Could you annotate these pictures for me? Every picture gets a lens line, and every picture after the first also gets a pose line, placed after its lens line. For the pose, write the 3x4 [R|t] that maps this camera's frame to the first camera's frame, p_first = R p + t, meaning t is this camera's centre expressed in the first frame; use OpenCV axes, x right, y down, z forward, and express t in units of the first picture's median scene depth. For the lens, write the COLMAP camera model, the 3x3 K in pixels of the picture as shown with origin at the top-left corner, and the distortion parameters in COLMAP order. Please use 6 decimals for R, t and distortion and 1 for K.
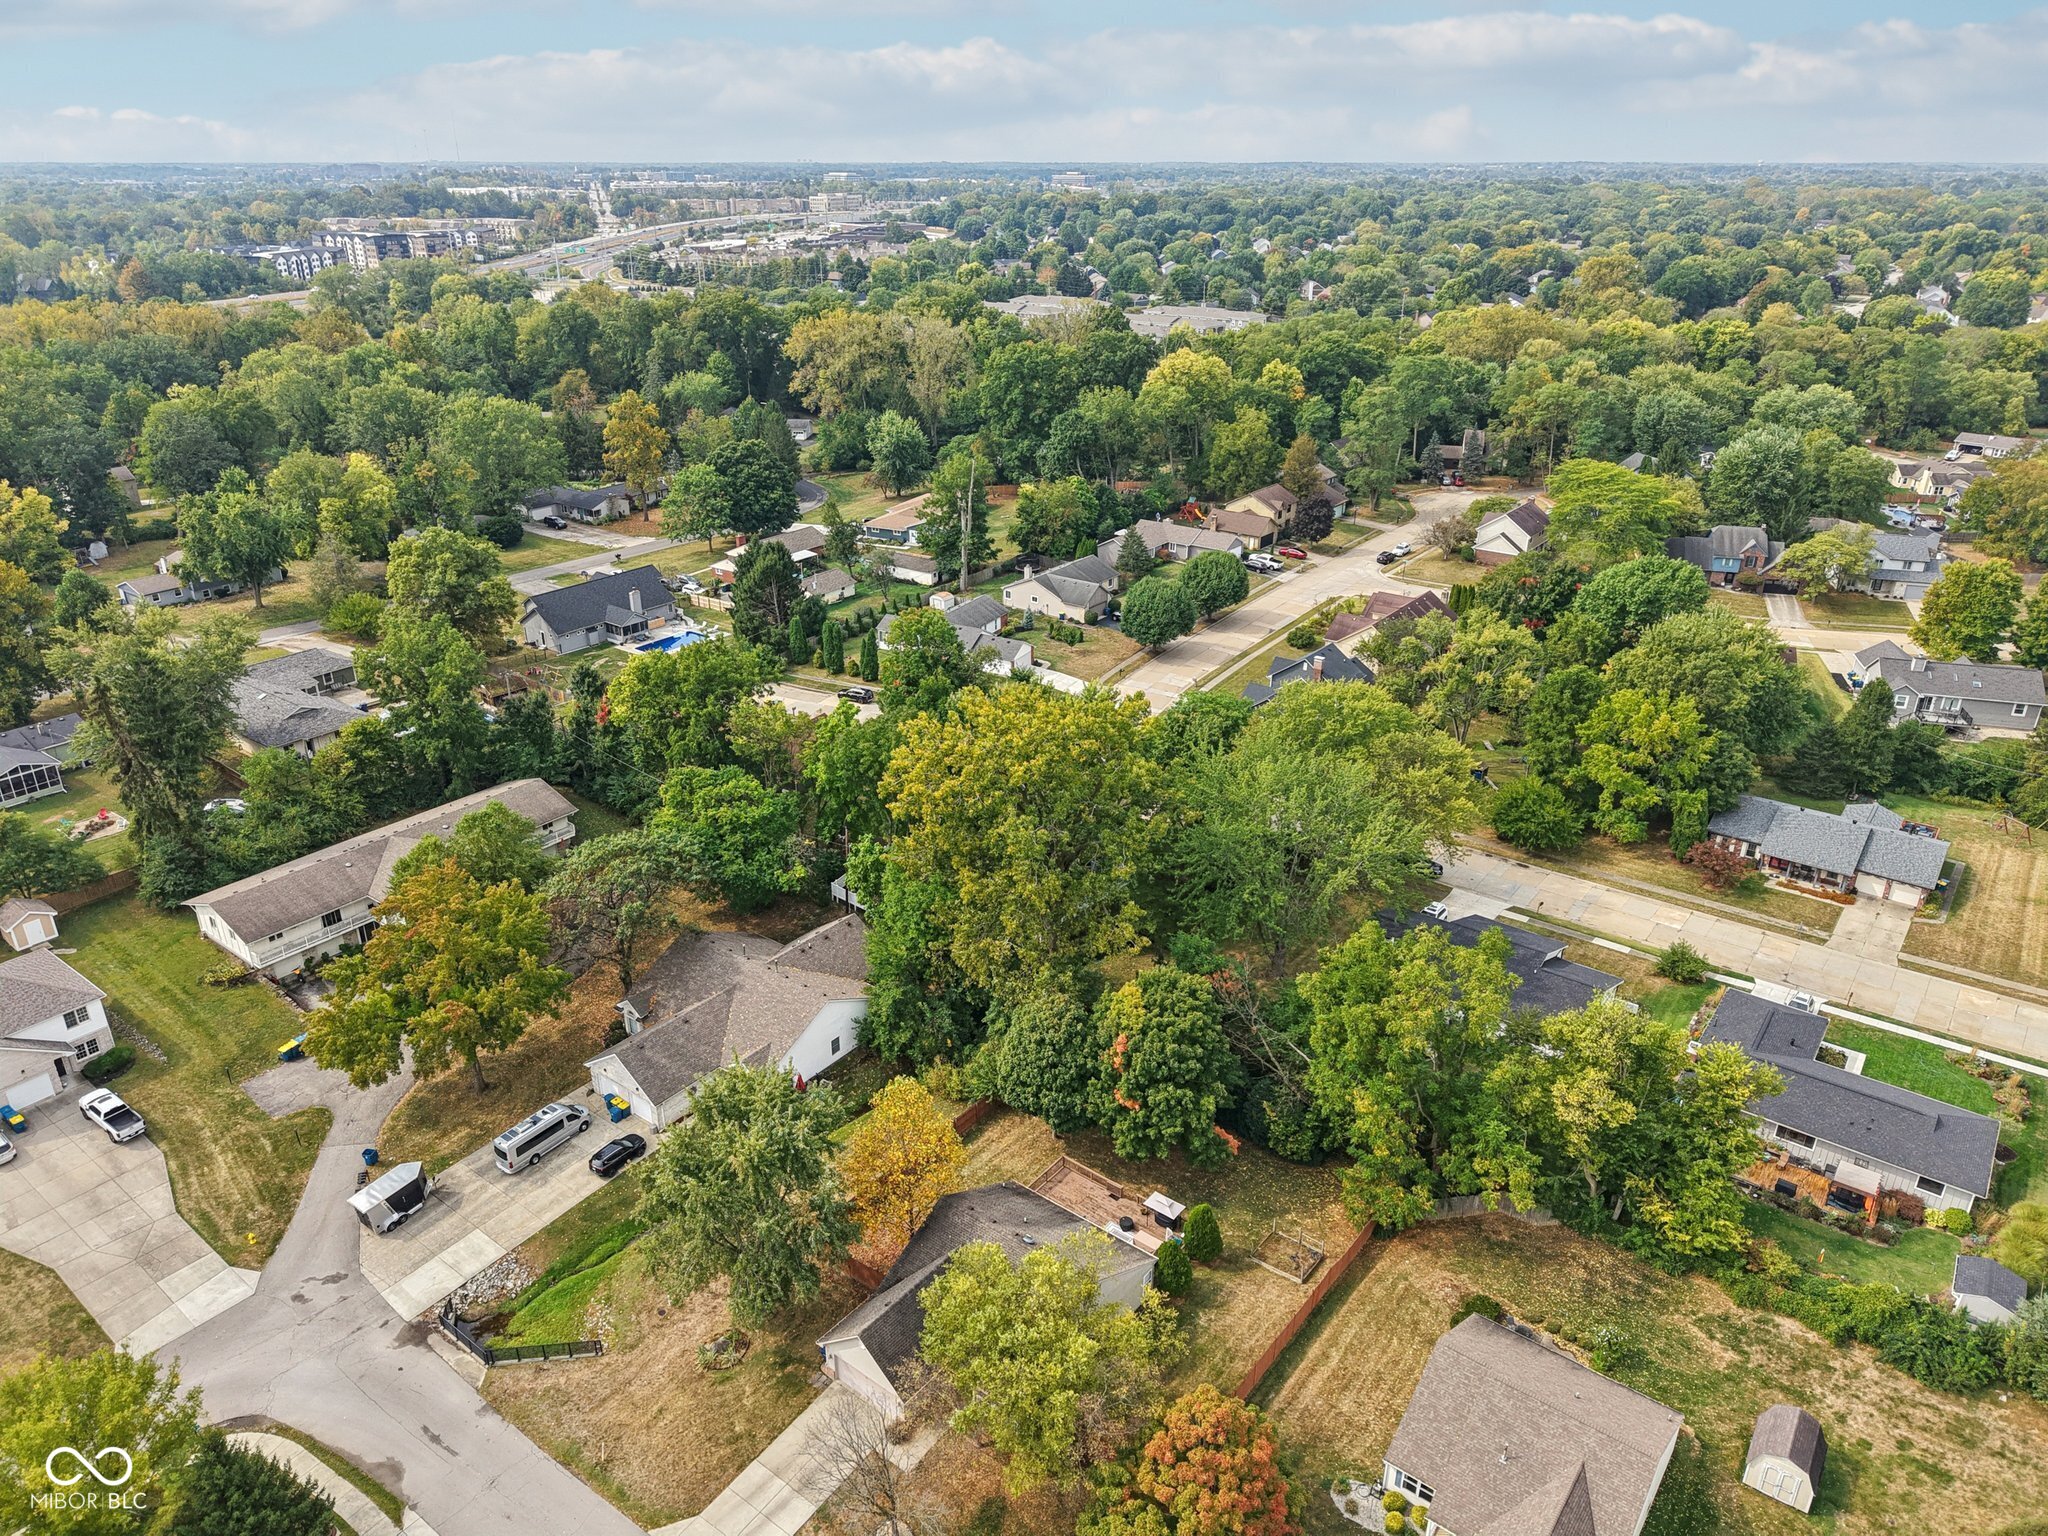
lens RADIAL K [[1424.6, 0, 1024.8], [0, 1424.6, 766.1], [0, 0, 1]] dist [0.013360, -0.022194]
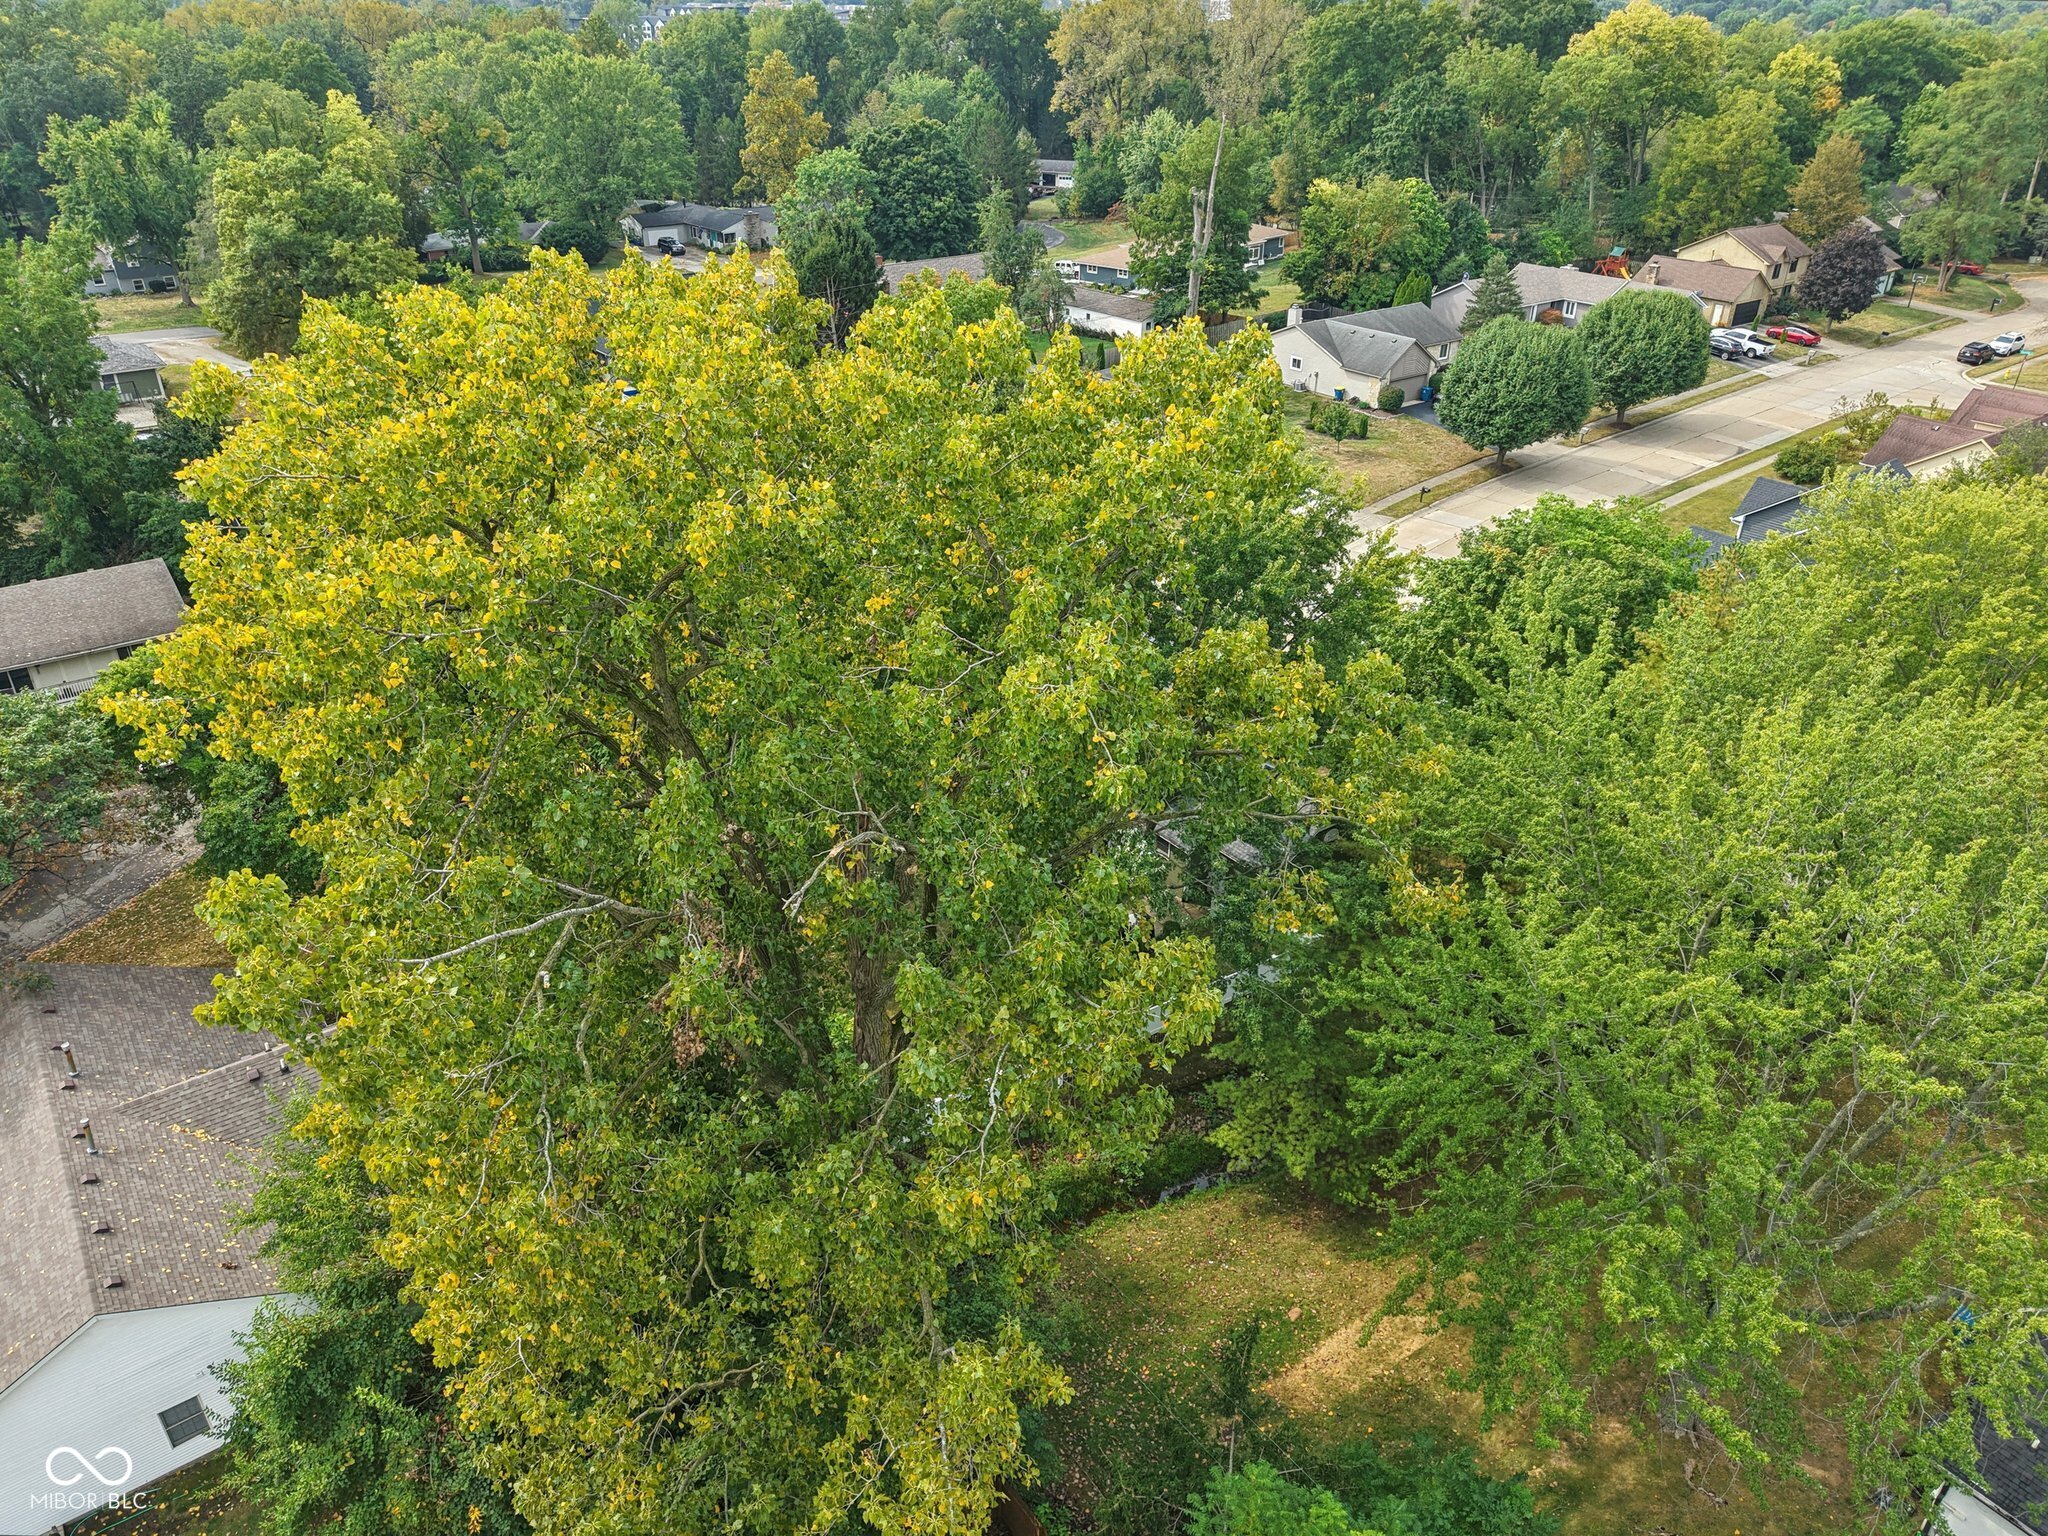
lens RADIAL K [[1424.6, 0, 1013.1], [0, 1424.6, 761.3], [0, 0, 1]] dist [0.013360, -0.022194]
pose [[0.960607, 0.133059, -0.243987, 0.052942], [-0.112878, 0.989060, 0.094973, -0.001451], [0.253955, -0.063691, 0.965117, 0.375063]]
